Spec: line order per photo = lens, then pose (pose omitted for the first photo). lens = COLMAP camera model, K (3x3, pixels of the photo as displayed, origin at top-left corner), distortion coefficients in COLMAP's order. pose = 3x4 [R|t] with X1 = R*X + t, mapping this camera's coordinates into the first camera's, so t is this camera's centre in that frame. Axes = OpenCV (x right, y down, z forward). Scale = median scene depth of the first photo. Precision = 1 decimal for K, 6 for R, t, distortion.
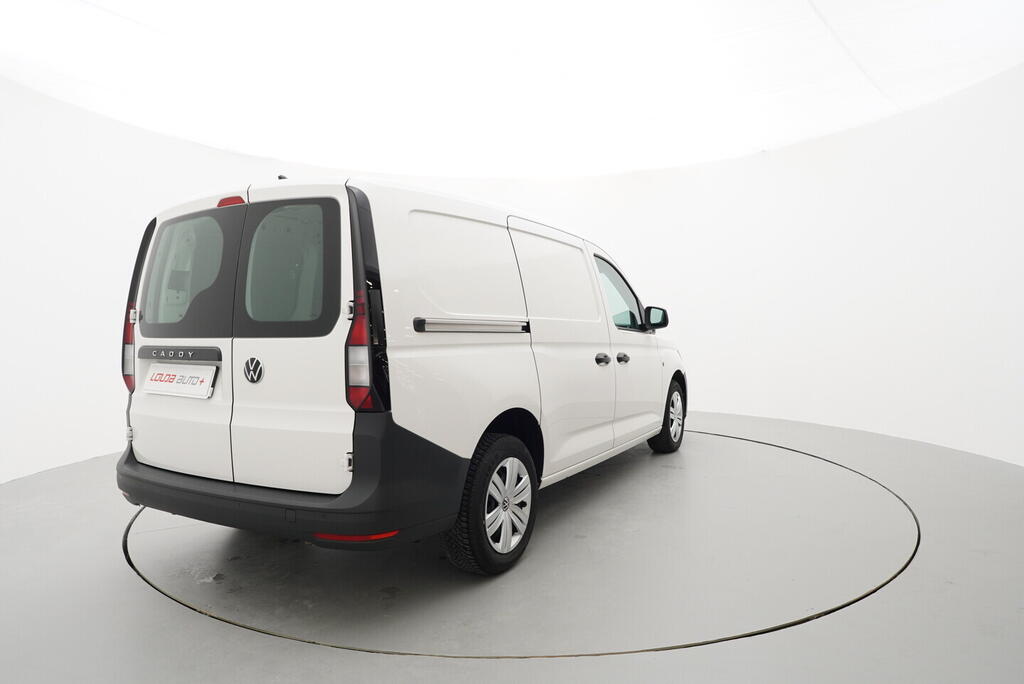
lens RADIAL K [[642.7, 0, 511.5], [0, 642.7, 340.9], [0, 0, 1]] dist [0.005795, 0.000606]
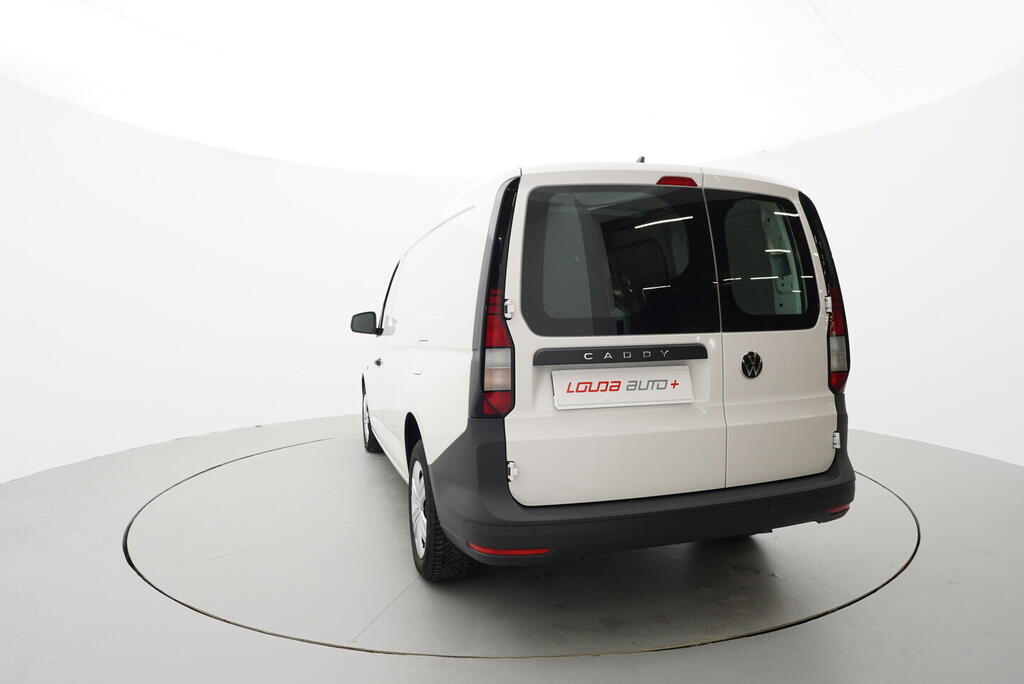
lens RADIAL K [[642.7, 0, 512.2], [0, 642.7, 342.4], [0, 0, 1]] dist [0.005795, 0.000606]
pose [[0.661123, -0.028978, 0.749717, -1.283411], [0.027269, 0.999522, 0.014587, -0.012010], [-0.749781, 0.010800, 0.661597, 0.589916]]
